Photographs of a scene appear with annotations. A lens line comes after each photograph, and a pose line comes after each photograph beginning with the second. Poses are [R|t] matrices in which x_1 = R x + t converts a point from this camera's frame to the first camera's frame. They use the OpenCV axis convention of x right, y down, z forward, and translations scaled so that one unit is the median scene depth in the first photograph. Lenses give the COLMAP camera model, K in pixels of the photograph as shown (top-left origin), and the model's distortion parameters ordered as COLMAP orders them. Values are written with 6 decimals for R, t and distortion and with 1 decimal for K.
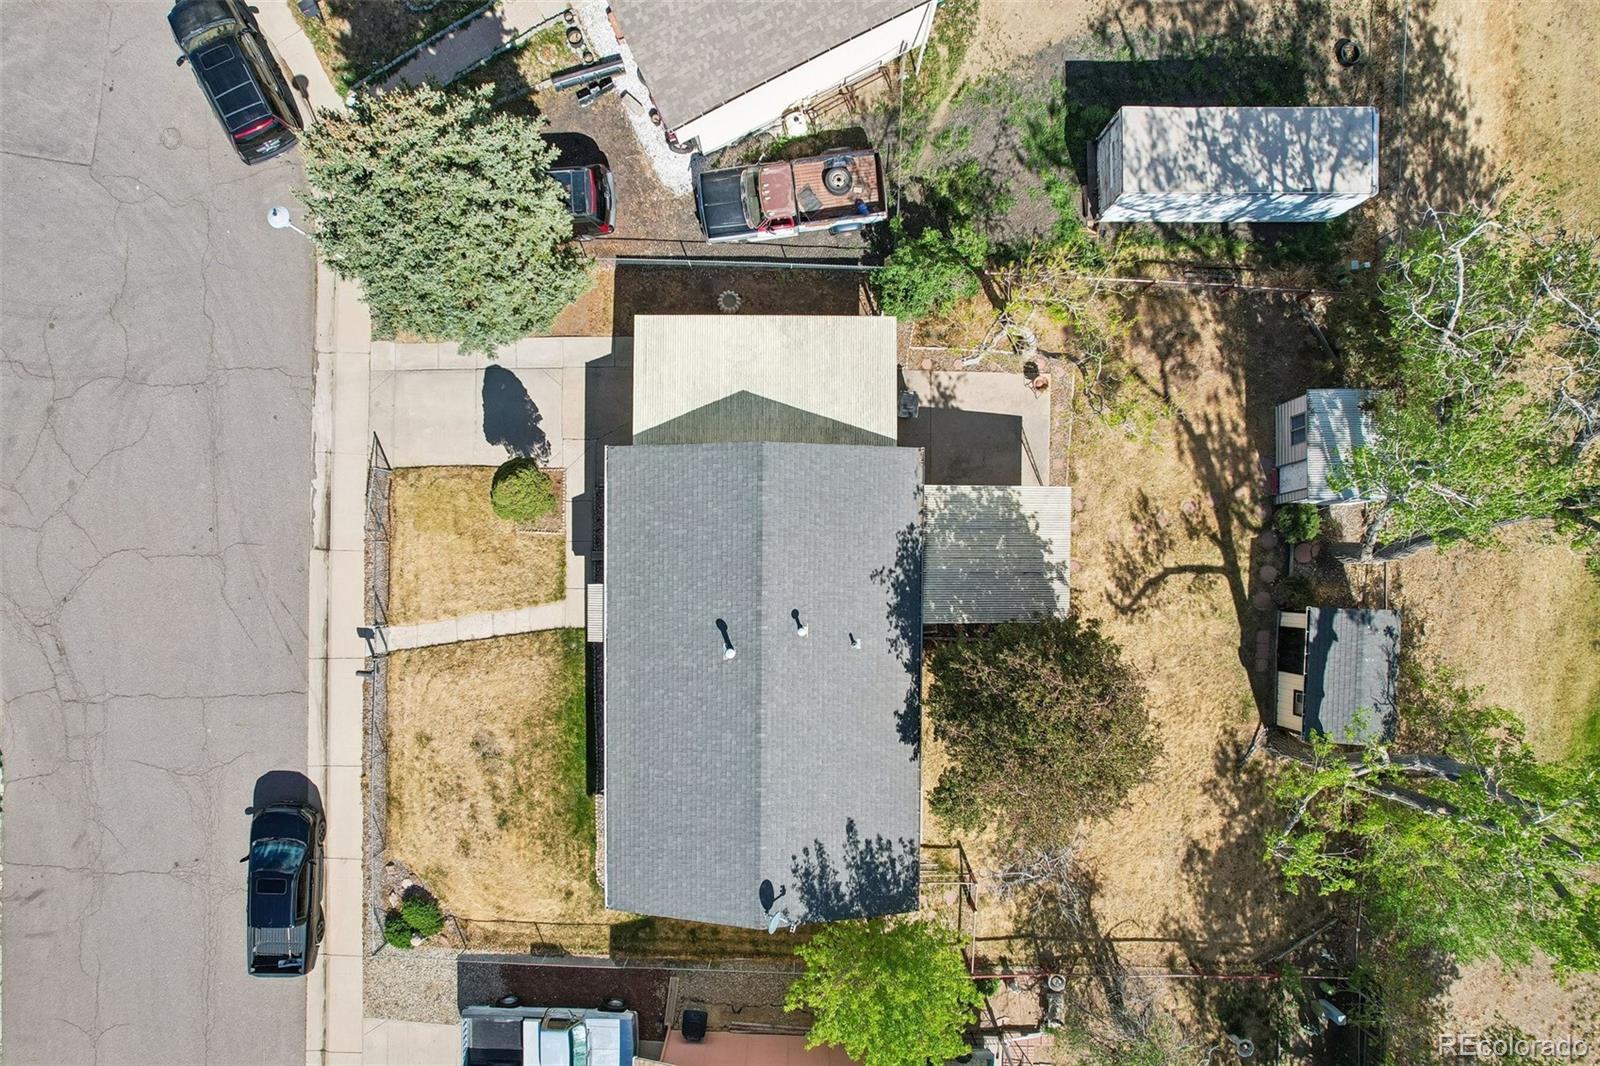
lens RADIAL K [[1033.7, 0, 795.5], [0, 1033.7, 537.3], [0, 0, 1]] dist [-0.006330, 0.010100]
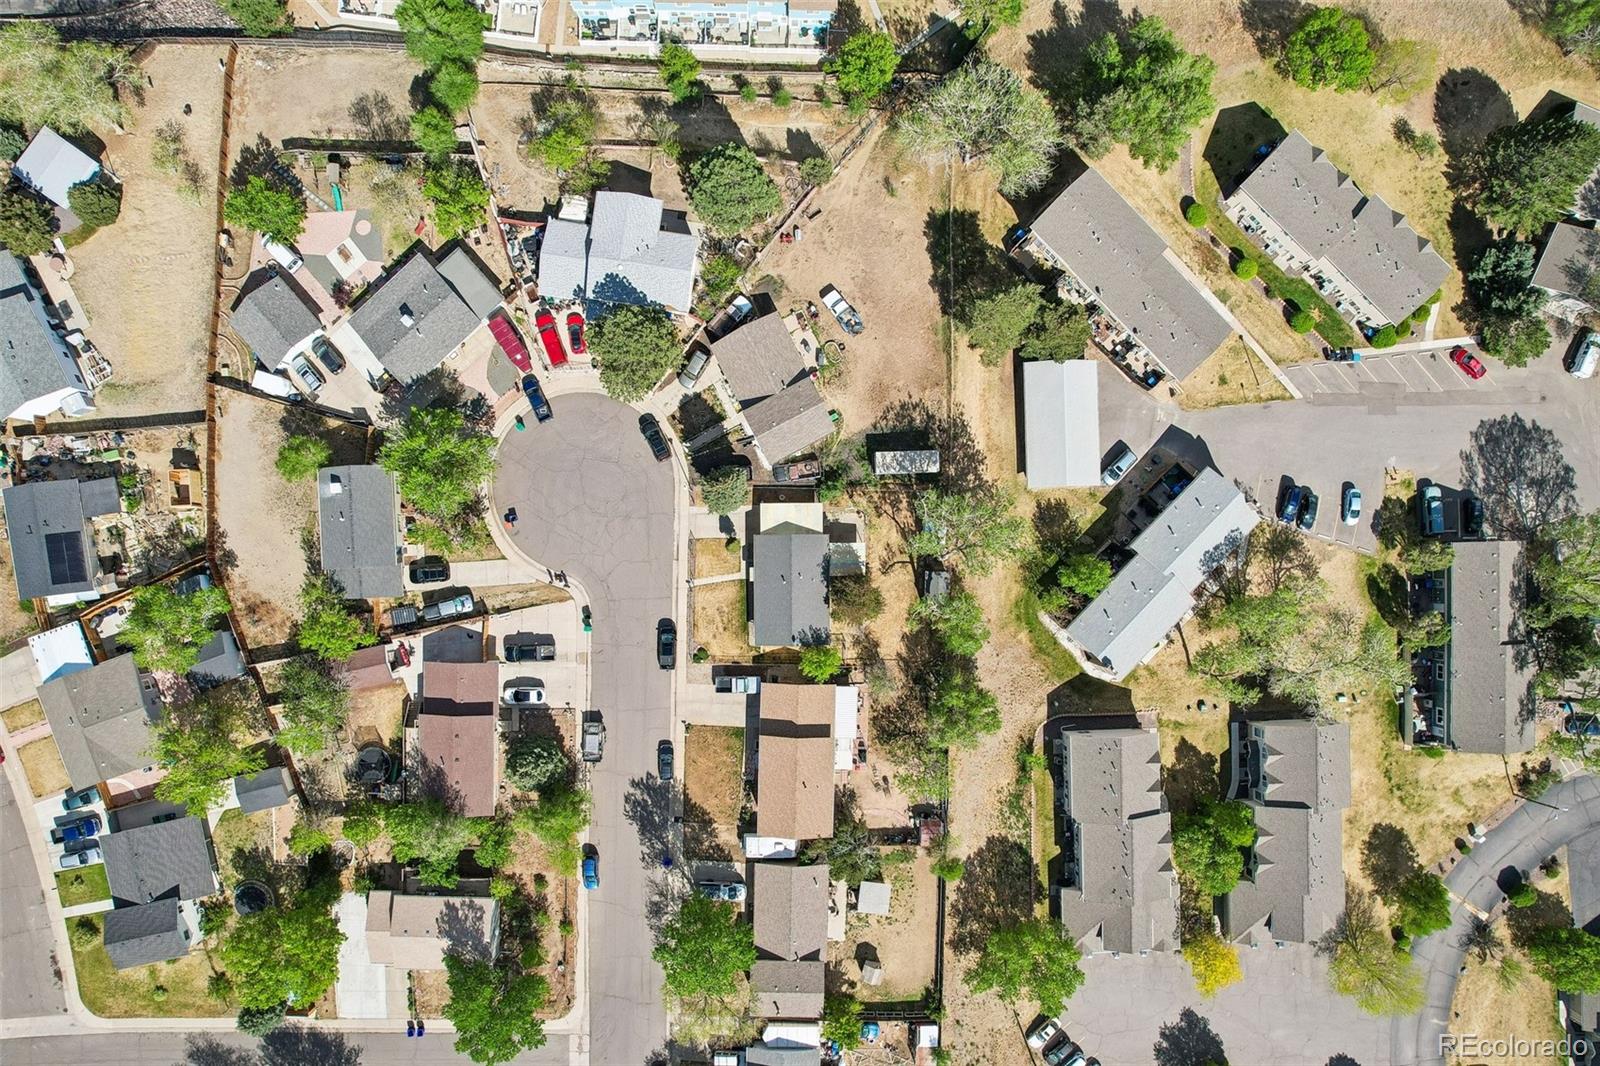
lens RADIAL K [[1033.7, 0, 803.5], [0, 1033.7, 532.0], [0, 0, 1]] dist [-0.006330, 0.010100]
pose [[0.999864, -0.012521, 0.010757, -0.024018], [0.012537, 0.999921, -0.001346, -0.083712], [-0.010739, 0.001480, 0.999941, -2.943325]]
